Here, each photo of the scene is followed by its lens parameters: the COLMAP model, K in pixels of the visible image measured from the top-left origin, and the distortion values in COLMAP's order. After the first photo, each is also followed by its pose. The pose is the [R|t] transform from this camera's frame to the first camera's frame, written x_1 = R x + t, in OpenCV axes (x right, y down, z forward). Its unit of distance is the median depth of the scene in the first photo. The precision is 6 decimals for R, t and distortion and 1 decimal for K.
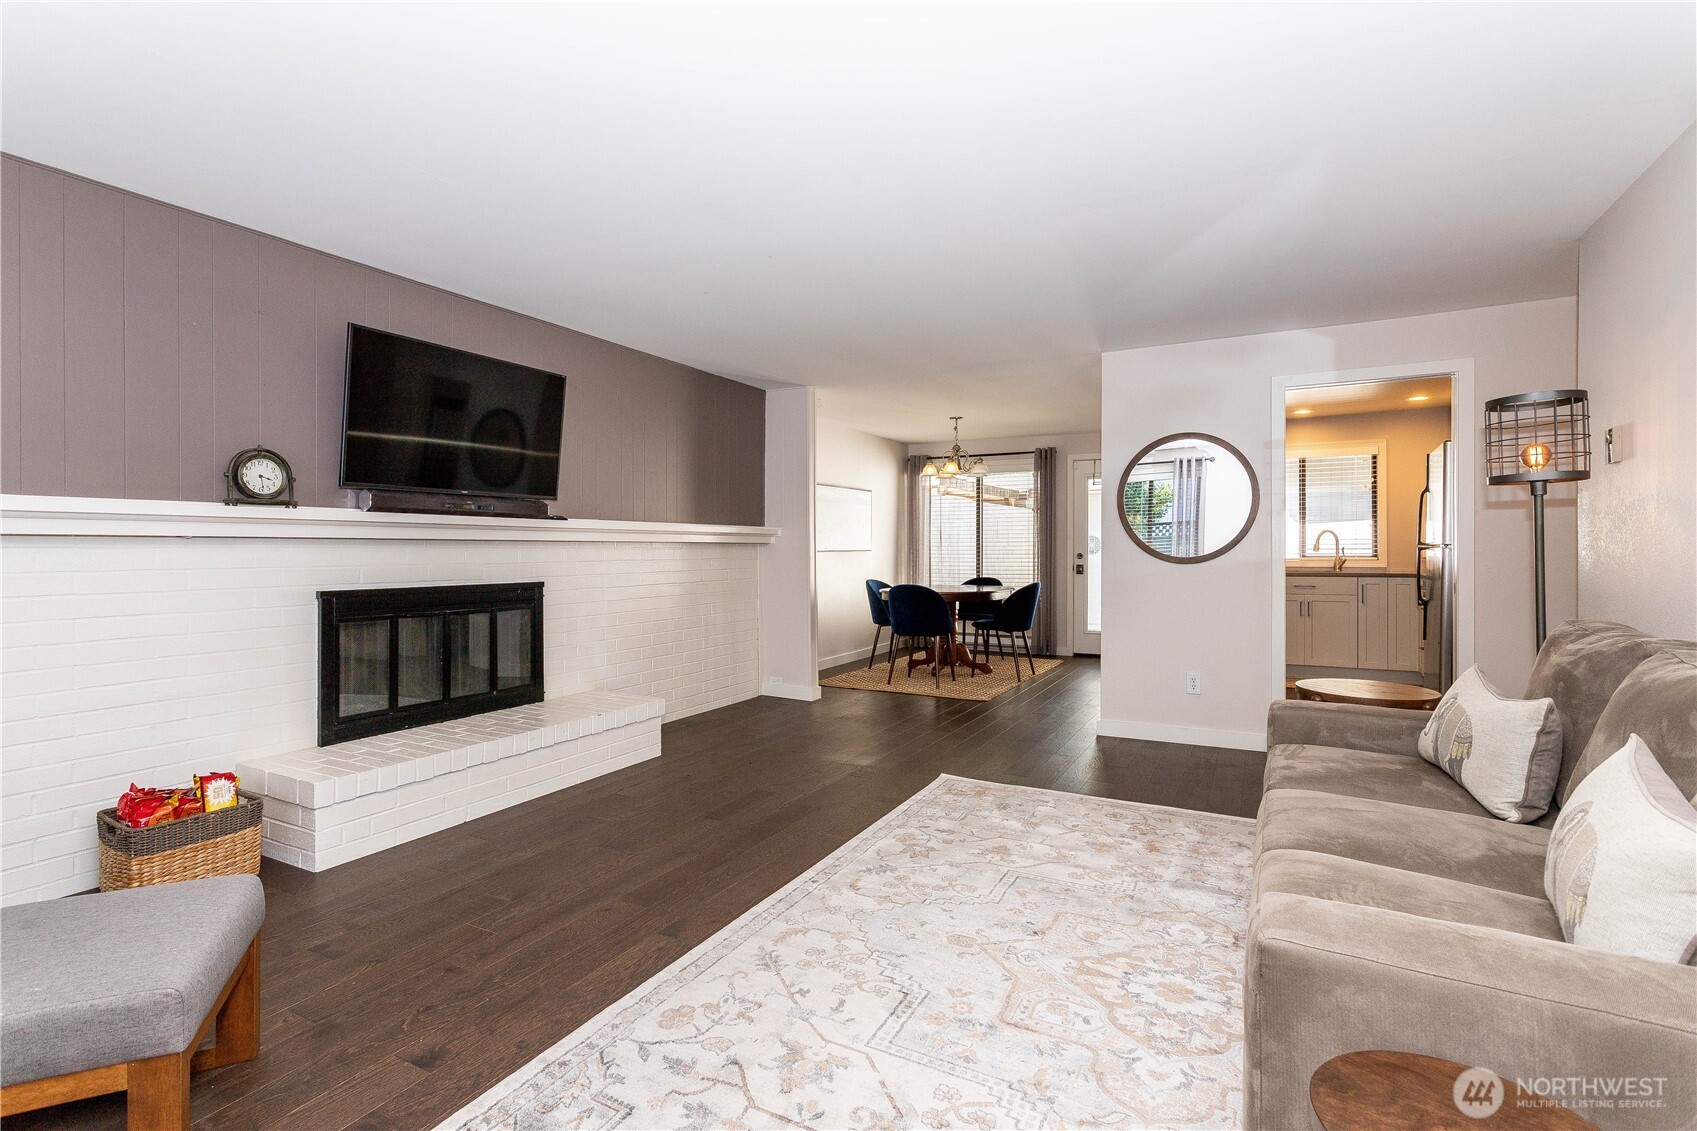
lens RADIAL K [[800.9, 0, 841.5], [0, 800.9, 549.0], [0, 0, 1]] dist [0.002386, 0.001911]
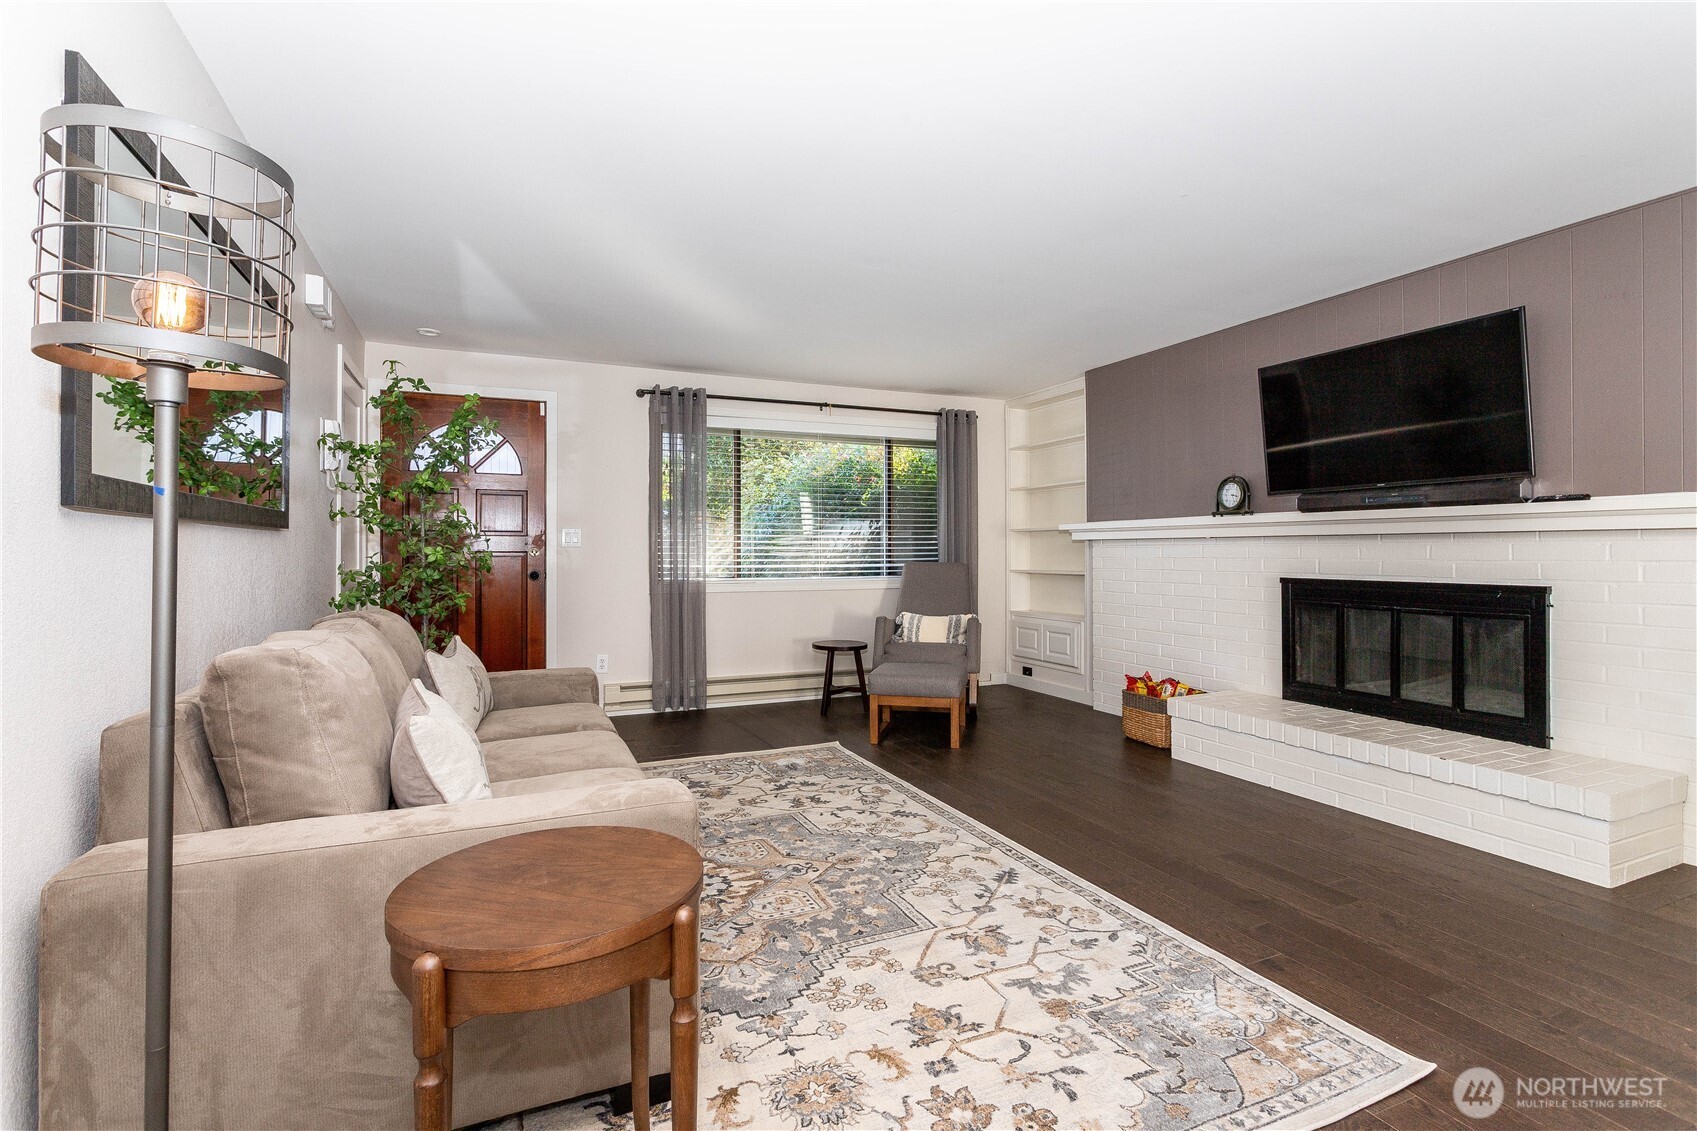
lens RADIAL K [[800.9, 0, 841.5], [0, 800.9, 549.0], [0, 0, 1]] dist [0.002386, 0.001911]
pose [[-0.612785, 0.002296, -0.790247, 0.771823], [0.006648, 0.999975, -0.002250, 0.005024], [0.790222, -0.006632, -0.612785, 1.190296]]
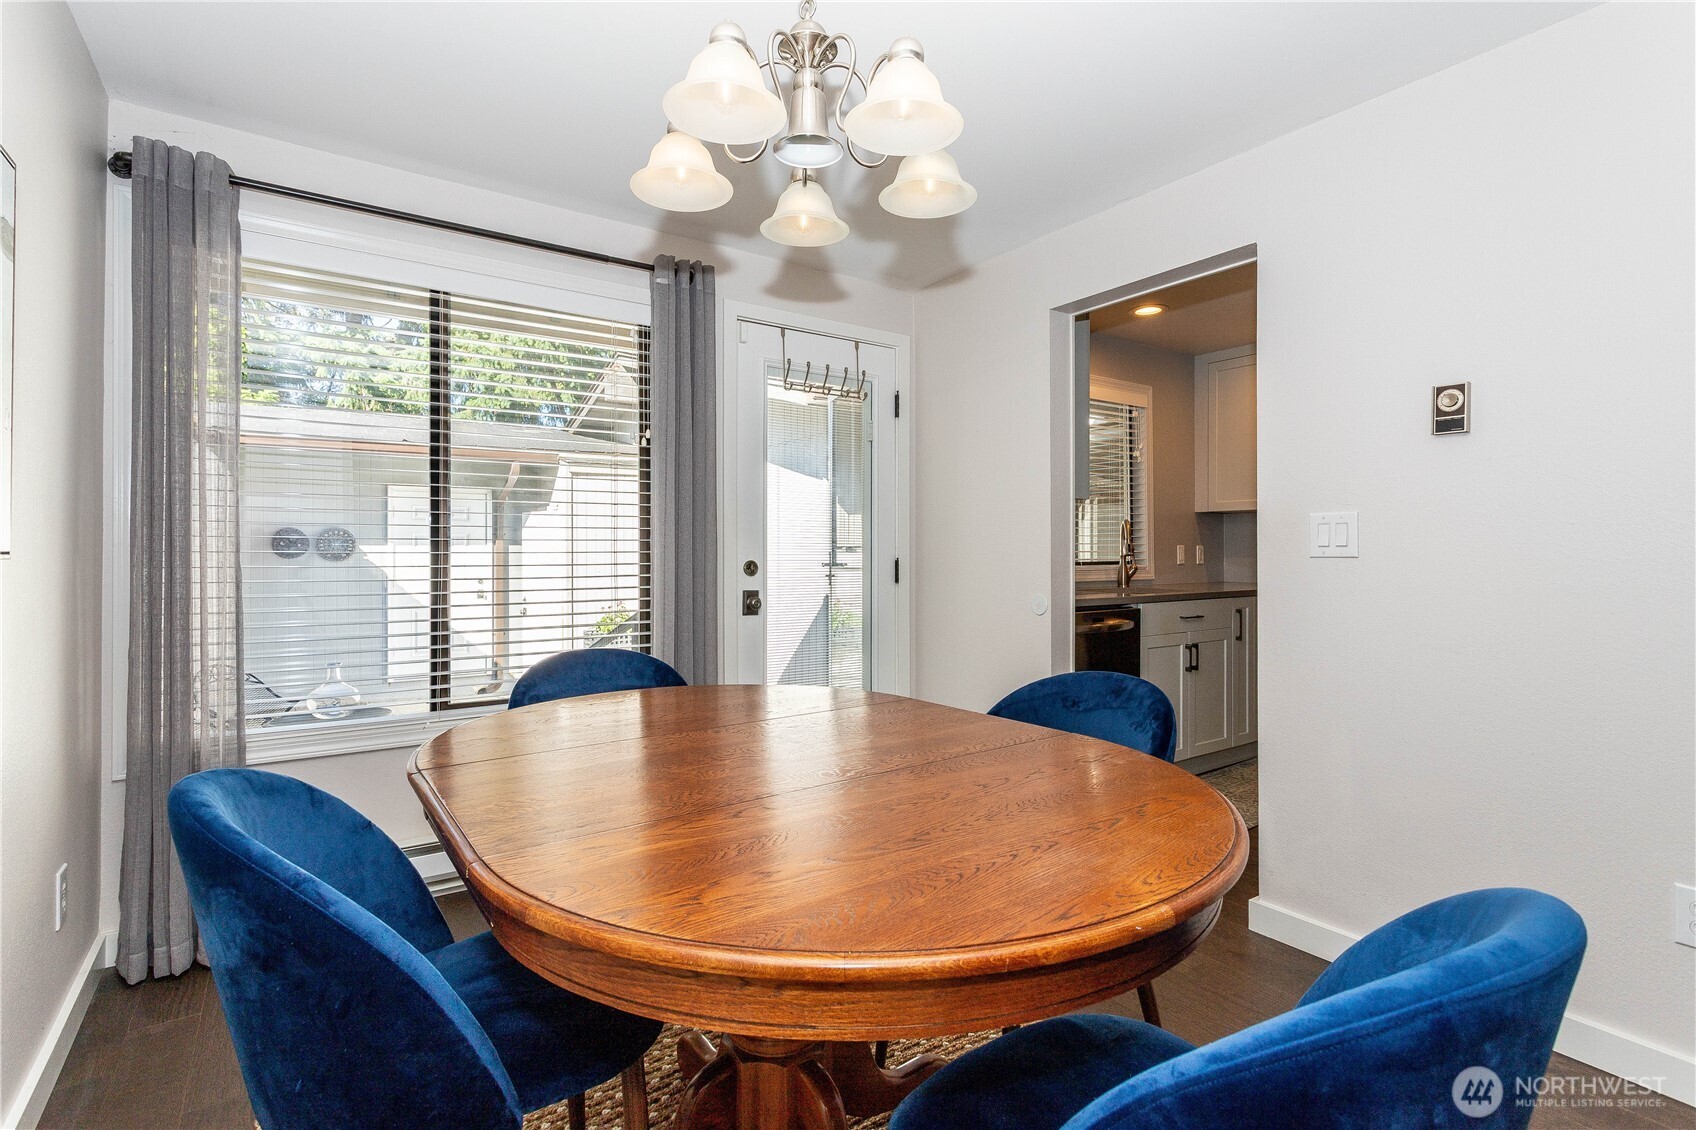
lens RADIAL K [[800.4, 0, 841.0], [0, 800.4, 548.5], [0, 0, 1]] dist [0.002386, 0.001911]
pose [[0.461751, 0.004147, 0.887000, -0.062530], [-0.001029, 0.999991, -0.004140, 0.002004], [-0.887009, 0.000999, 0.461751, 1.965121]]
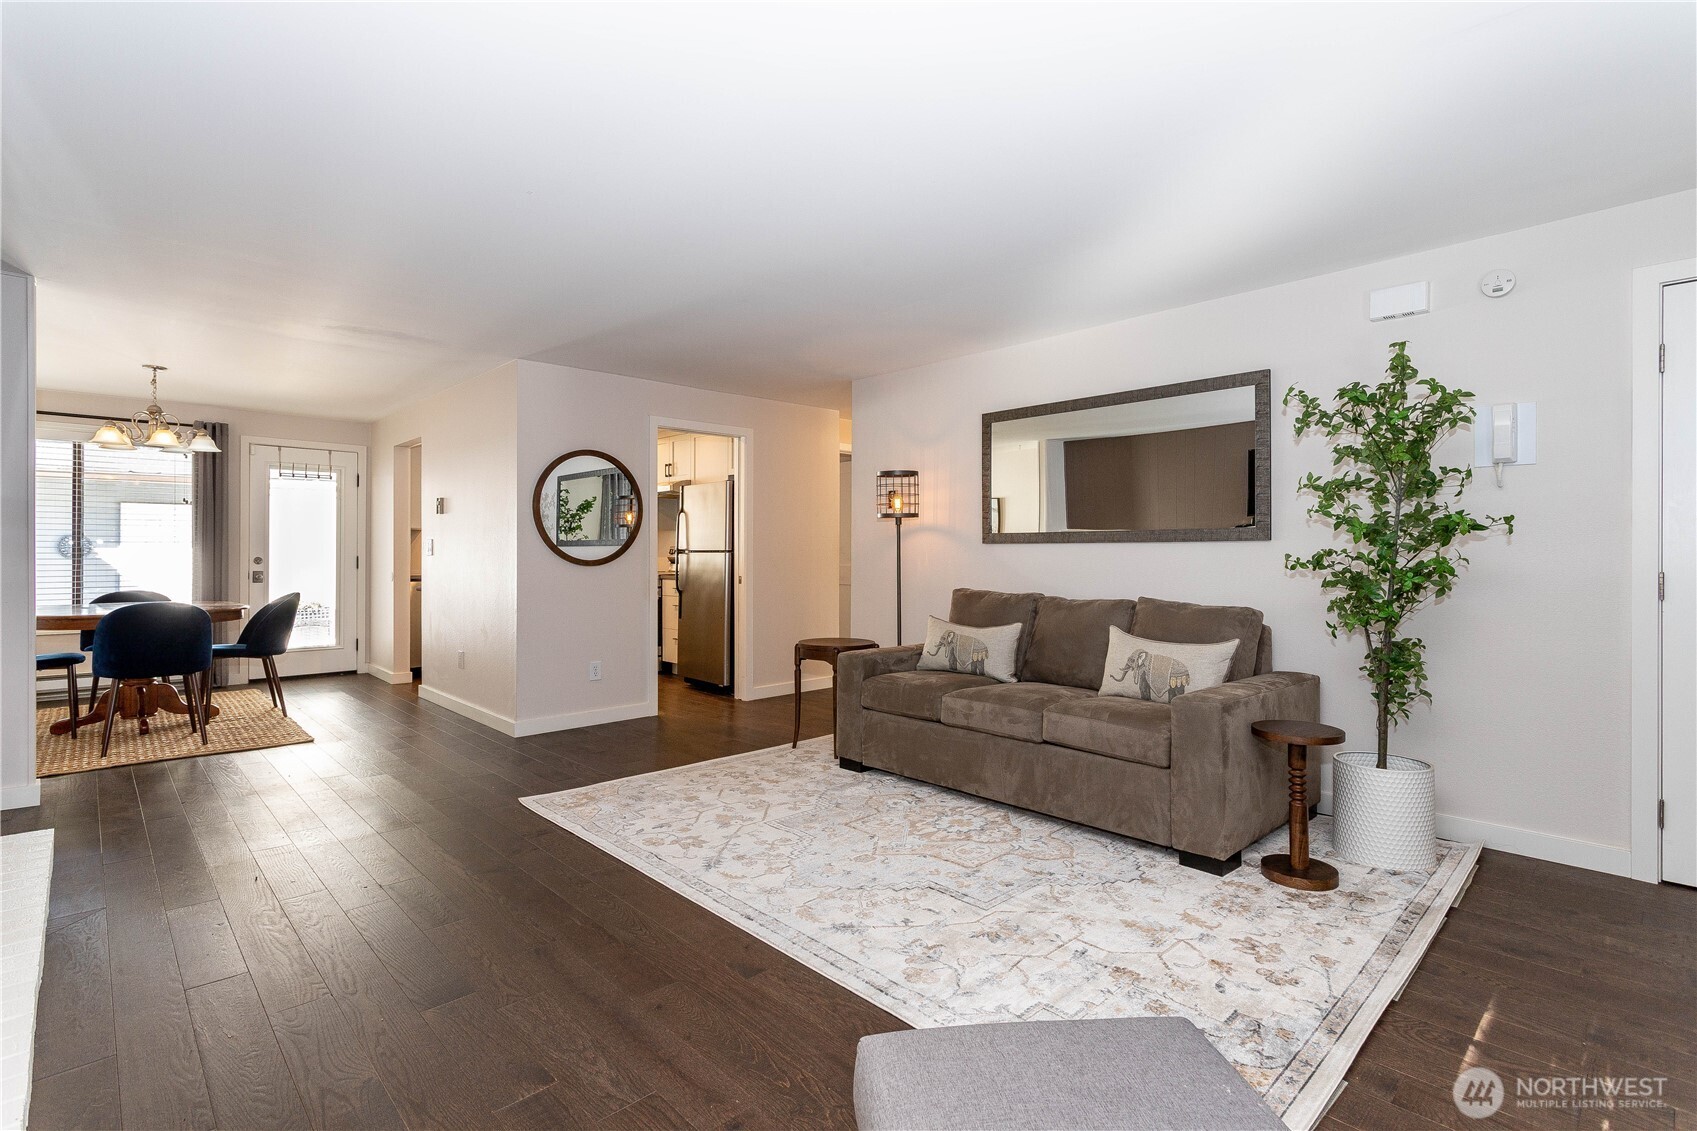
lens RADIAL K [[795.5, 0, 842.2], [0, 795.5, 560.9], [0, 0, 1]] dist [-0.000698, 0.000355]
pose [[0.315640, -0.005927, 0.948861, -0.722138], [-0.003084, 0.999969, 0.007272, 0.002371], [-0.948874, -0.005222, 0.315612, 0.430028]]
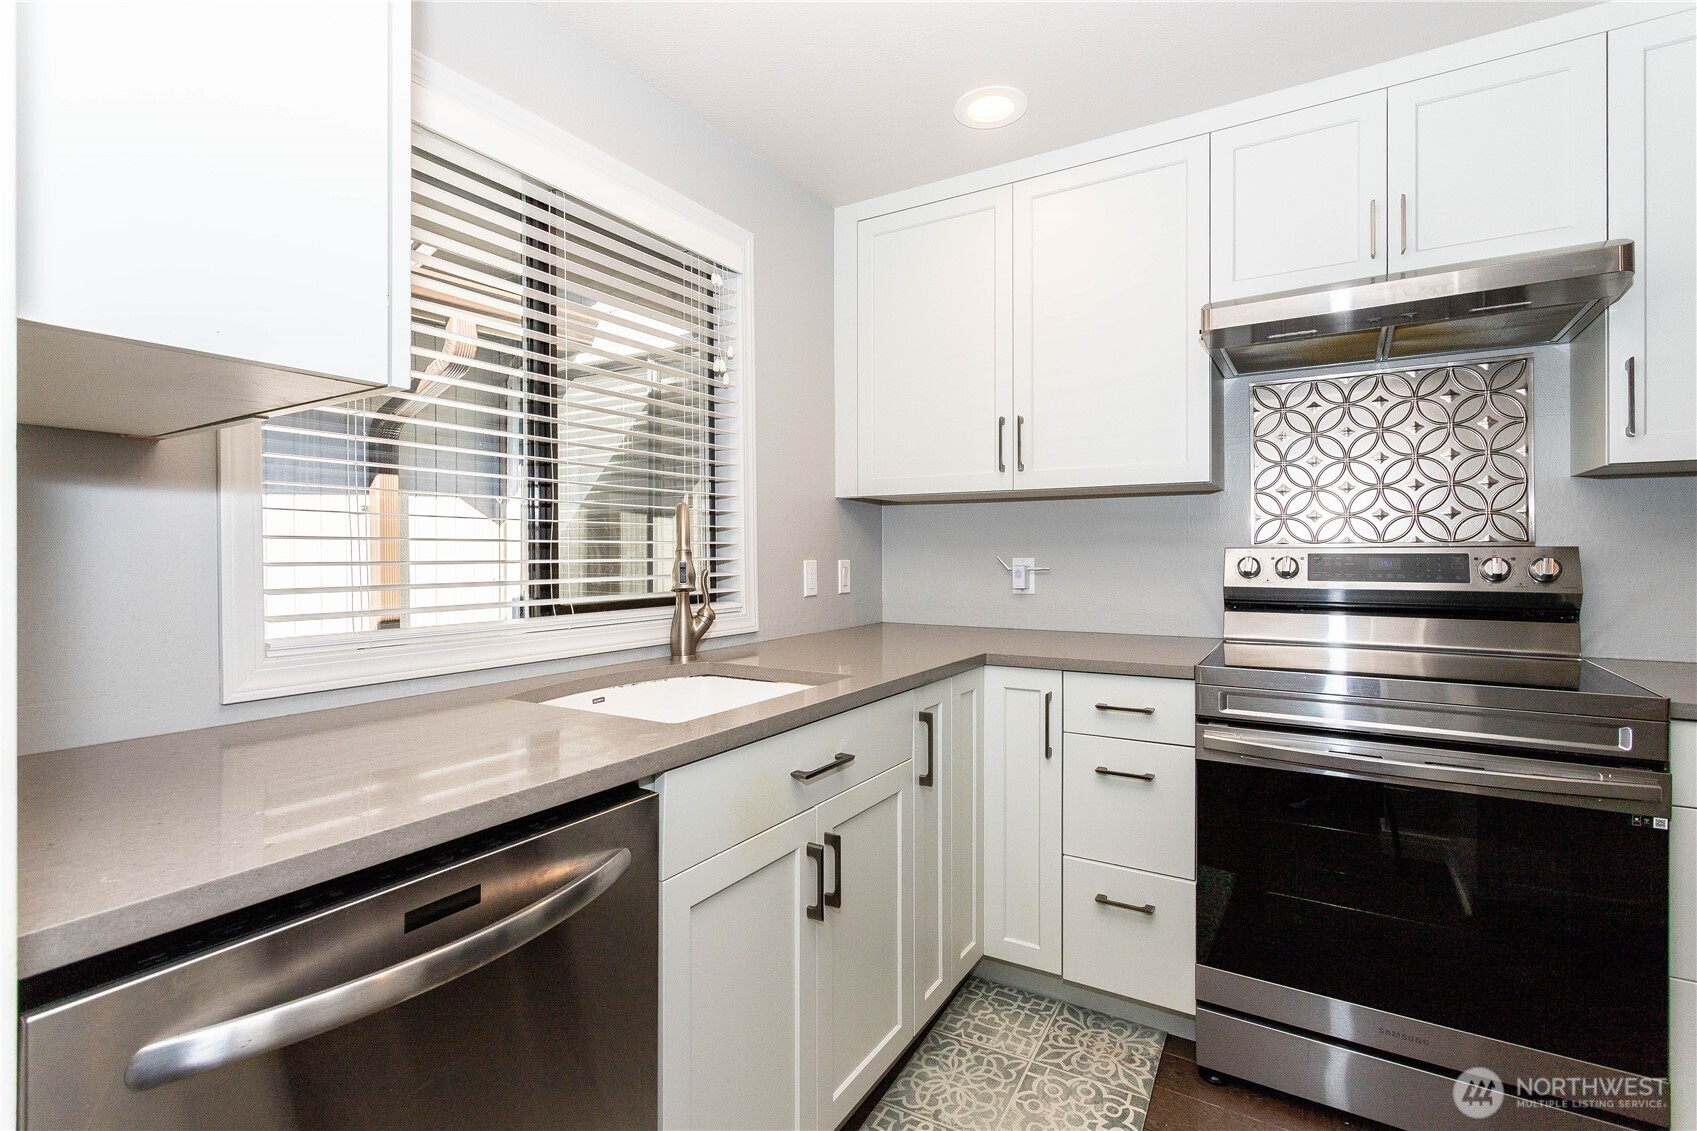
lens RADIAL K [[800.9, 0, 841.5], [0, 800.9, 549.0], [0, 0, 1]] dist [0.002386, 0.001911]
pose [[0.061913, 0.003331, 0.998076, 0.765873], [-0.000478, 0.999994, -0.003308, -0.018134], [-0.998081, -0.000272, 0.061914, 2.013577]]
